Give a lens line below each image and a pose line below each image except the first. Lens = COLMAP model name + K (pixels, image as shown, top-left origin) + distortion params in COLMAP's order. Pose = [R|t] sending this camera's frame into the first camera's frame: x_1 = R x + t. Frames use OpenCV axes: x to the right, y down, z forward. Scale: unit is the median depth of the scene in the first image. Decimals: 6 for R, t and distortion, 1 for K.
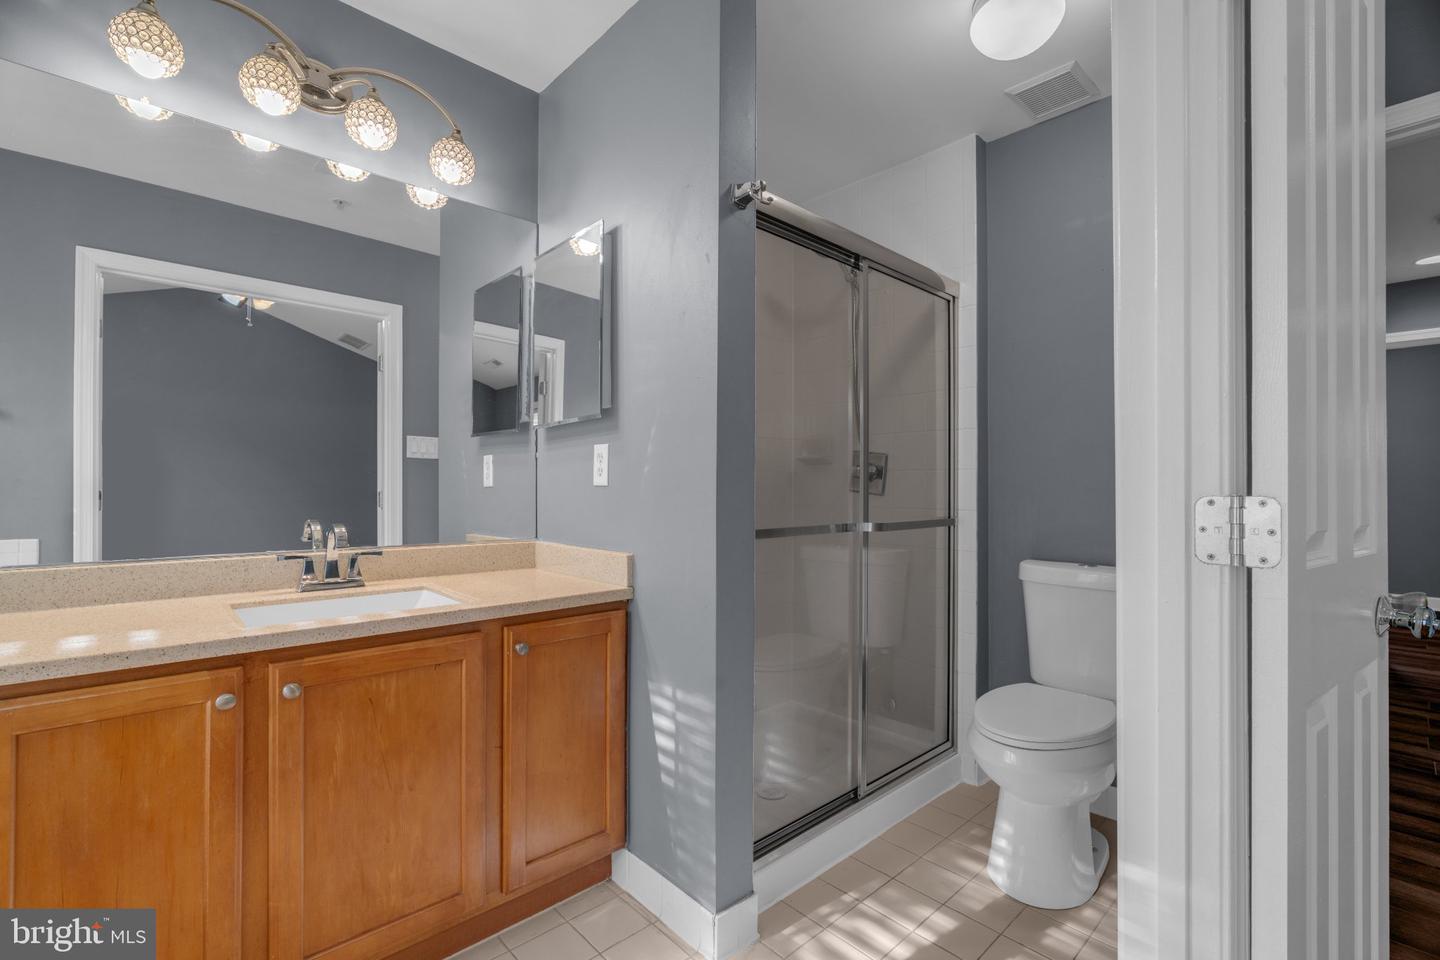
lens RADIAL K [[683.7, 0, 717.0], [0, 683.7, 486.3], [0, 0, 1]] dist [-0.002743, 0.000656]
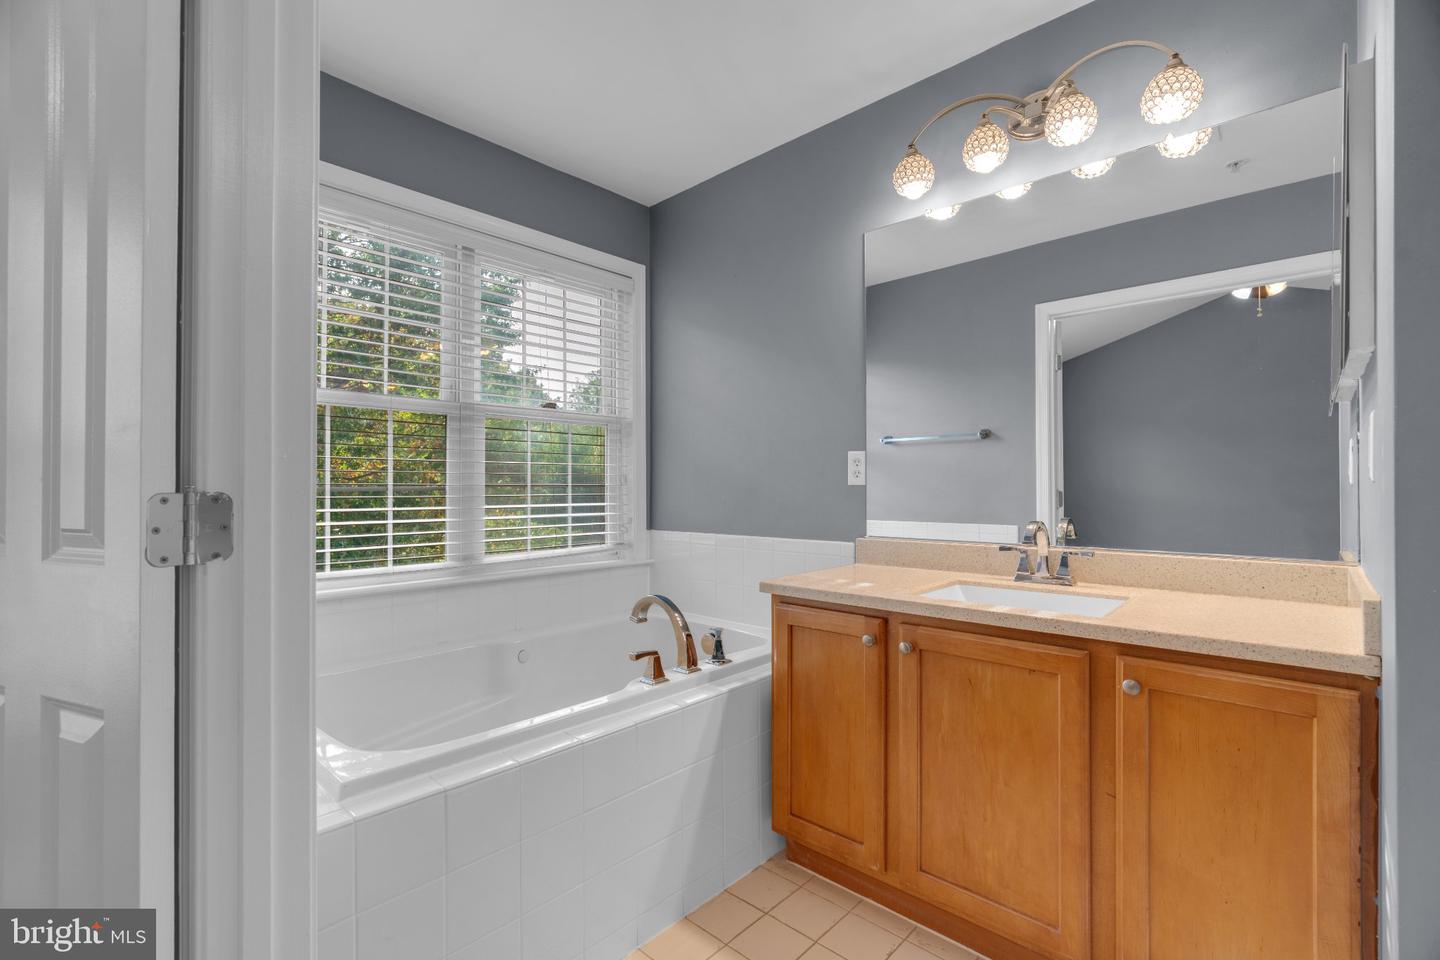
lens RADIAL K [[683.7, 0, 717.0], [0, 683.7, 486.3], [0, 0, 1]] dist [-0.002743, 0.000656]
pose [[0.020304, -0.007552, -0.999765, 0.488810], [0.005395, 0.999958, -0.007444, 0.005810], [0.999779, -0.005243, 0.020343, 0.479995]]
